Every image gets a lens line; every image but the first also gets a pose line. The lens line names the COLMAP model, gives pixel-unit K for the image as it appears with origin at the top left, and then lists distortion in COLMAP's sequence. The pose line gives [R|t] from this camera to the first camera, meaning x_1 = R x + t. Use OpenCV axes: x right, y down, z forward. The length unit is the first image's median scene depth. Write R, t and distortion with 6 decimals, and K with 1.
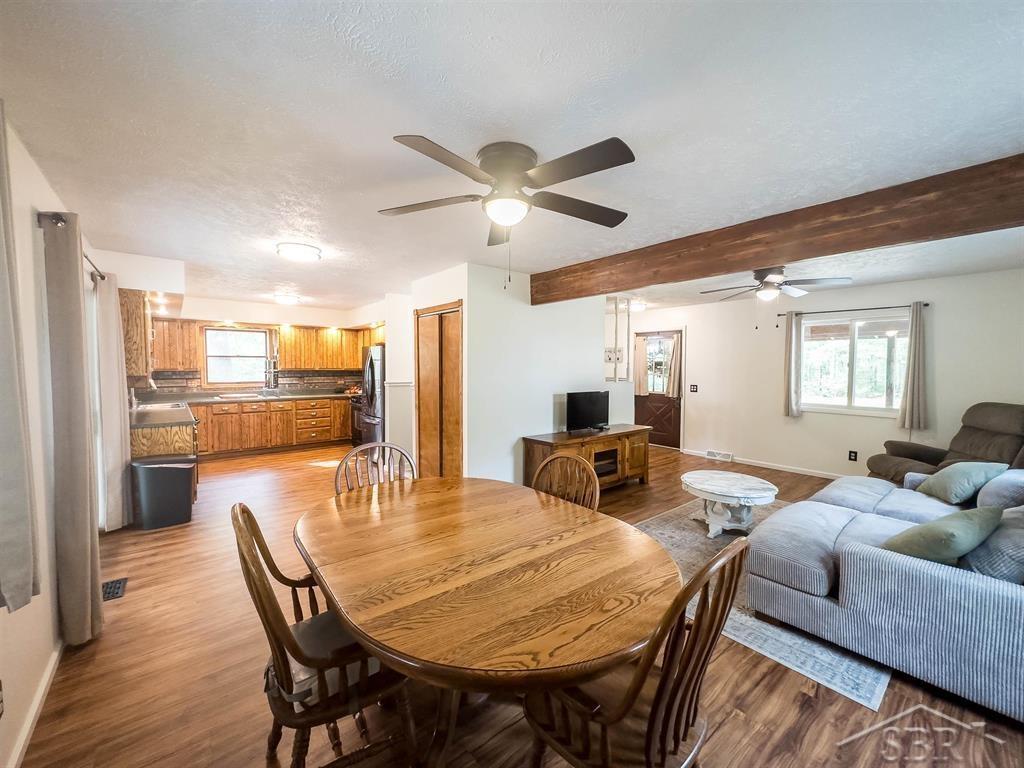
lens RADIAL K [[408.3, 0, 510.9], [0, 408.3, 387.4], [0, 0, 1]] dist [0.002350, 0.000242]
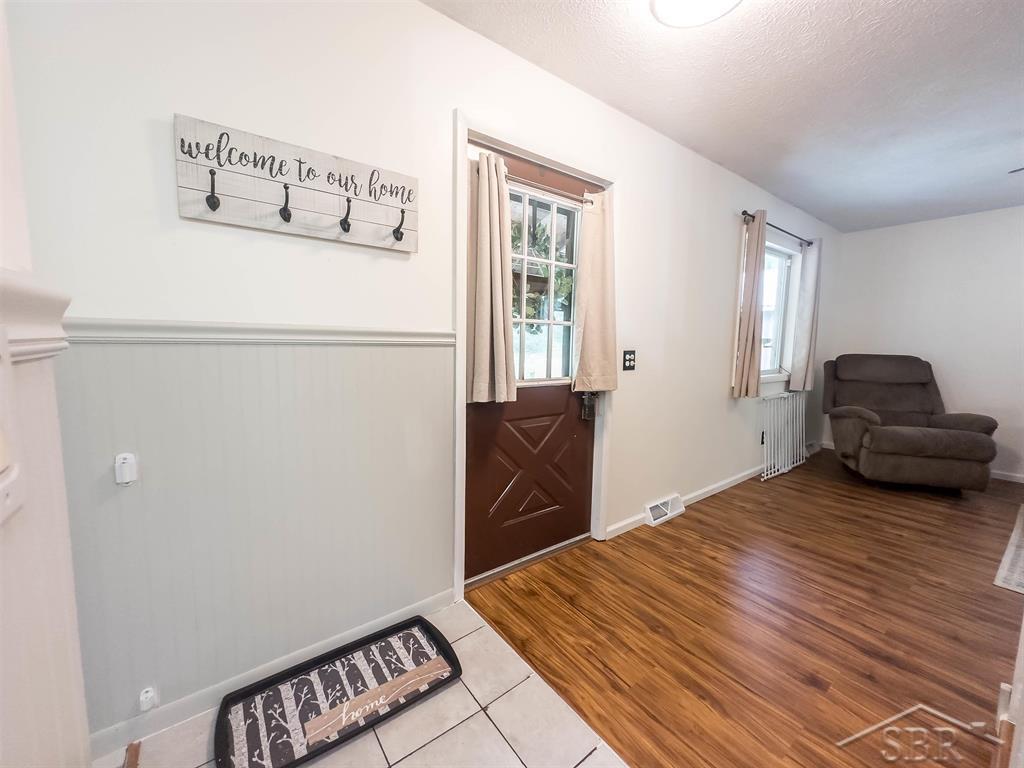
lens RADIAL K [[408.3, 0, 515.7], [0, 408.3, 381.9], [0, 0, 1]] dist [0.002350, 0.000242]
pose [[0.031008, -0.110371, 0.993407, 0.069071], [0.035489, 0.993379, 0.109260, -0.020377], [-0.998889, 0.031867, 0.034720, 1.002809]]
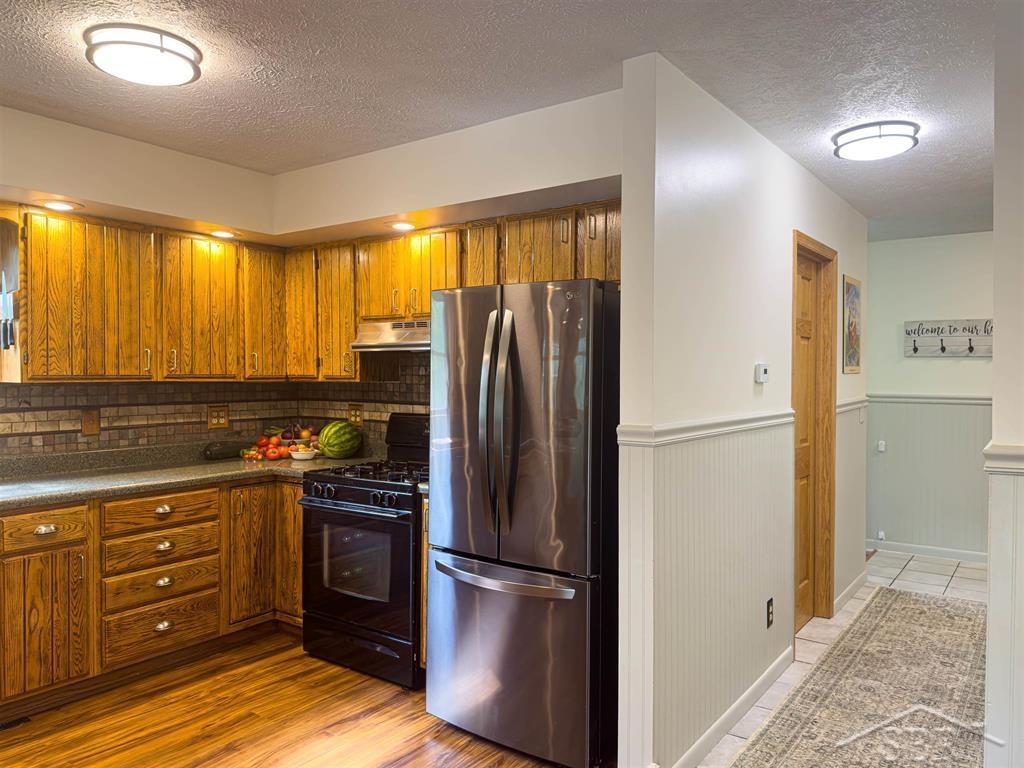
lens RADIAL K [[727.5, 0, 514.8], [0, 727.5, 384.0], [0, 0, 1]] dist [-0.004044, -0.001987]
pose [[0.969703, -0.005125, 0.244232, -0.371601], [0.015793, 0.999004, -0.041741, -0.016896], [-0.243775, 0.044334, 0.968818, 0.476824]]
